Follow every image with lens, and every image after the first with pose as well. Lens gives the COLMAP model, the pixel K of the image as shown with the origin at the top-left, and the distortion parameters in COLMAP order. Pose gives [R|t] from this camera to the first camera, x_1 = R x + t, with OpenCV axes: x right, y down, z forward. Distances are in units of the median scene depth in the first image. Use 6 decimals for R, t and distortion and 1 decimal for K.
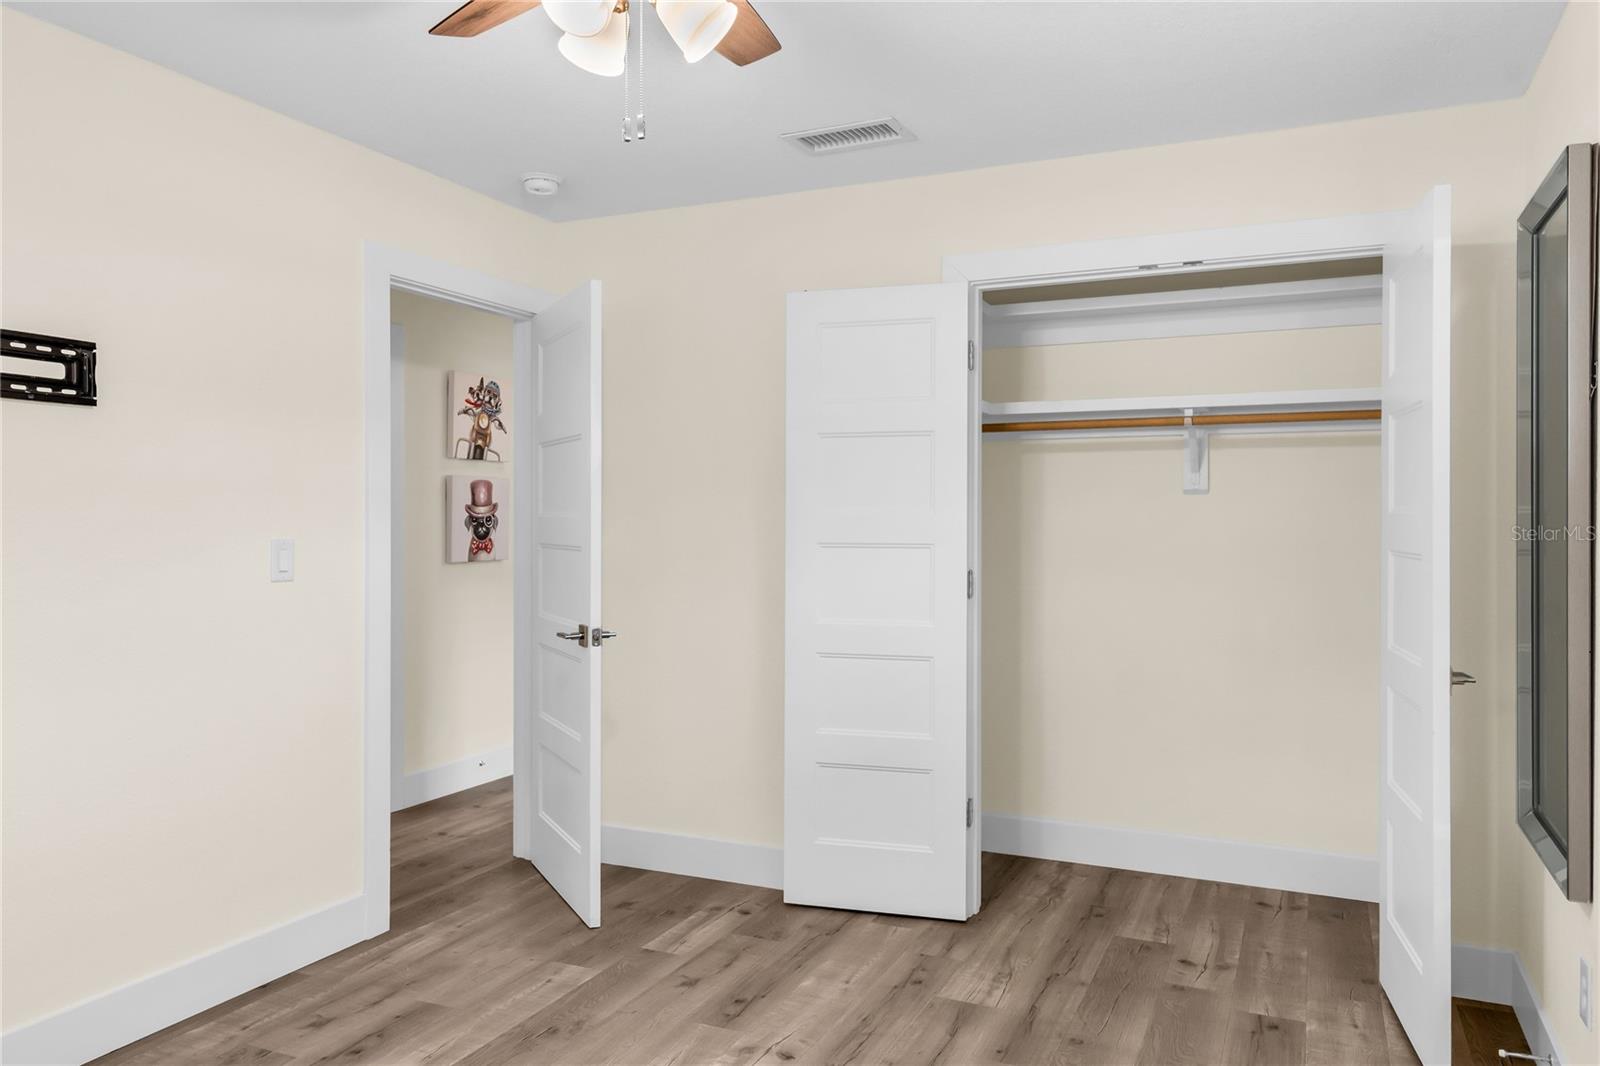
lens RADIAL K [[1130.2, 0, 800.0], [0, 1130.2, 533.0], [0, 0, 1]] dist [0.000005, -0.000630]
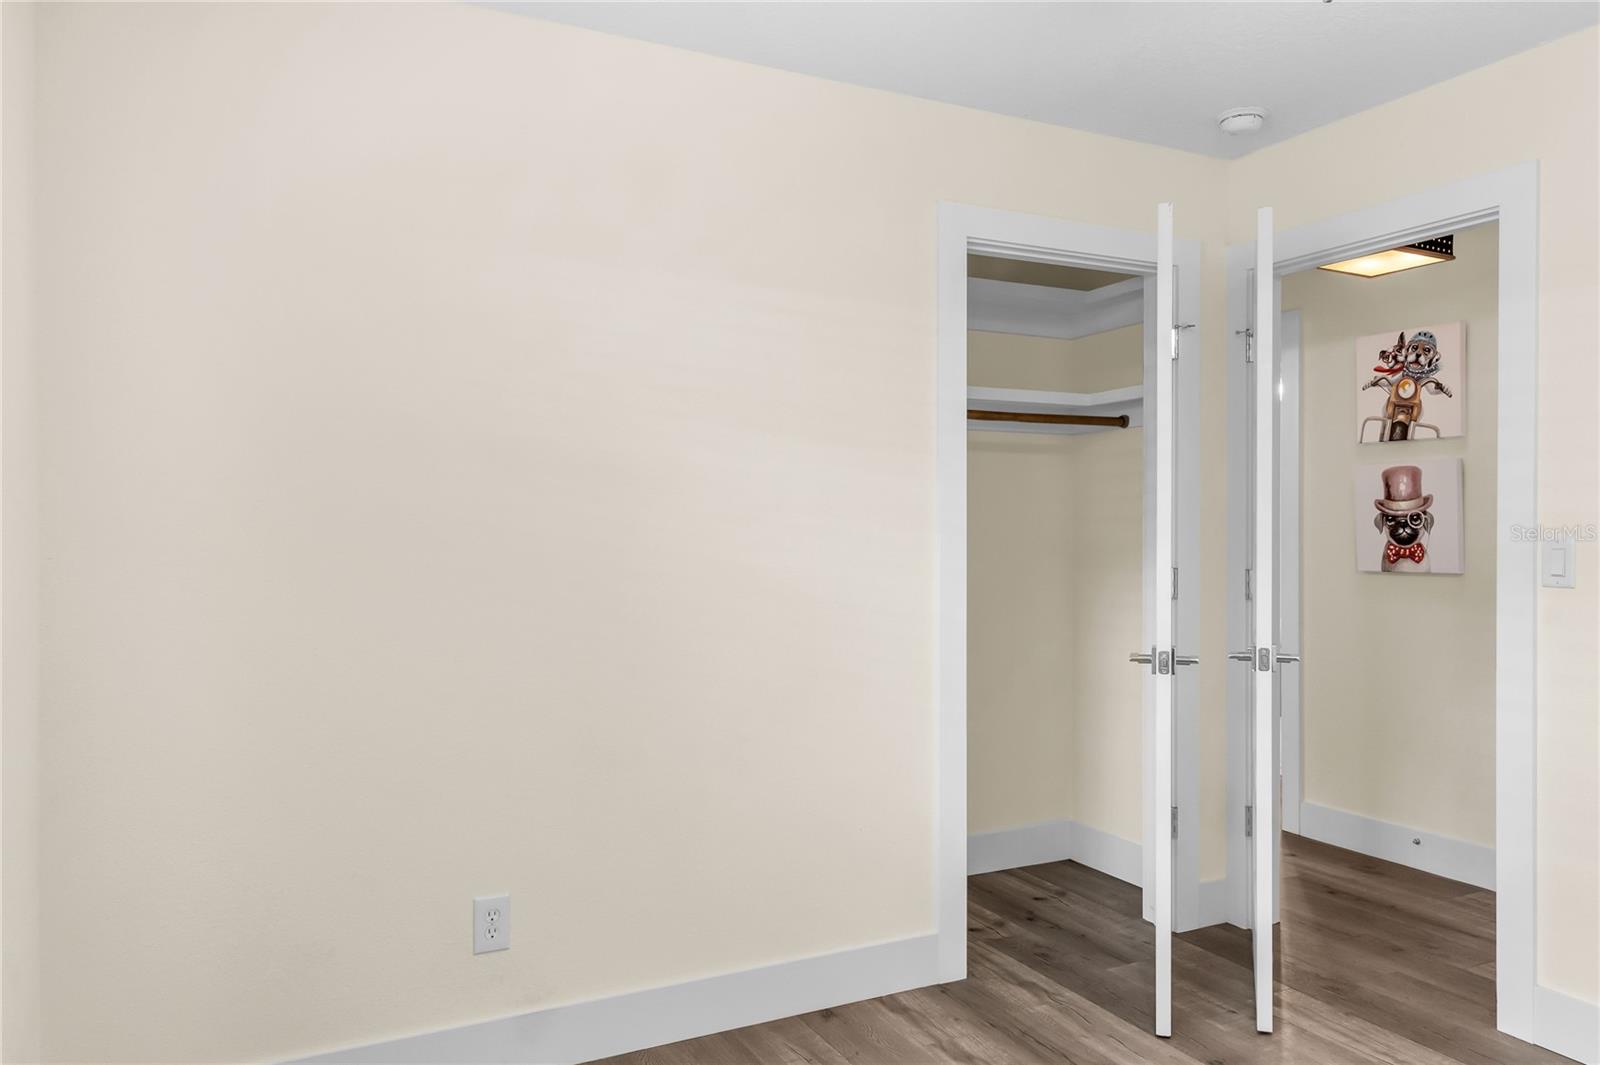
lens RADIAL K [[1130.2, 0, 800.0], [0, 1130.2, 532.5], [0, 0, 1]] dist [0.000005, -0.000630]
pose [[-0.620024, 0.010027, -0.784519, 0.574544], [0.001768, 0.999934, 0.011383, -0.011623], [0.784581, 0.005670, -0.620000, 1.157904]]
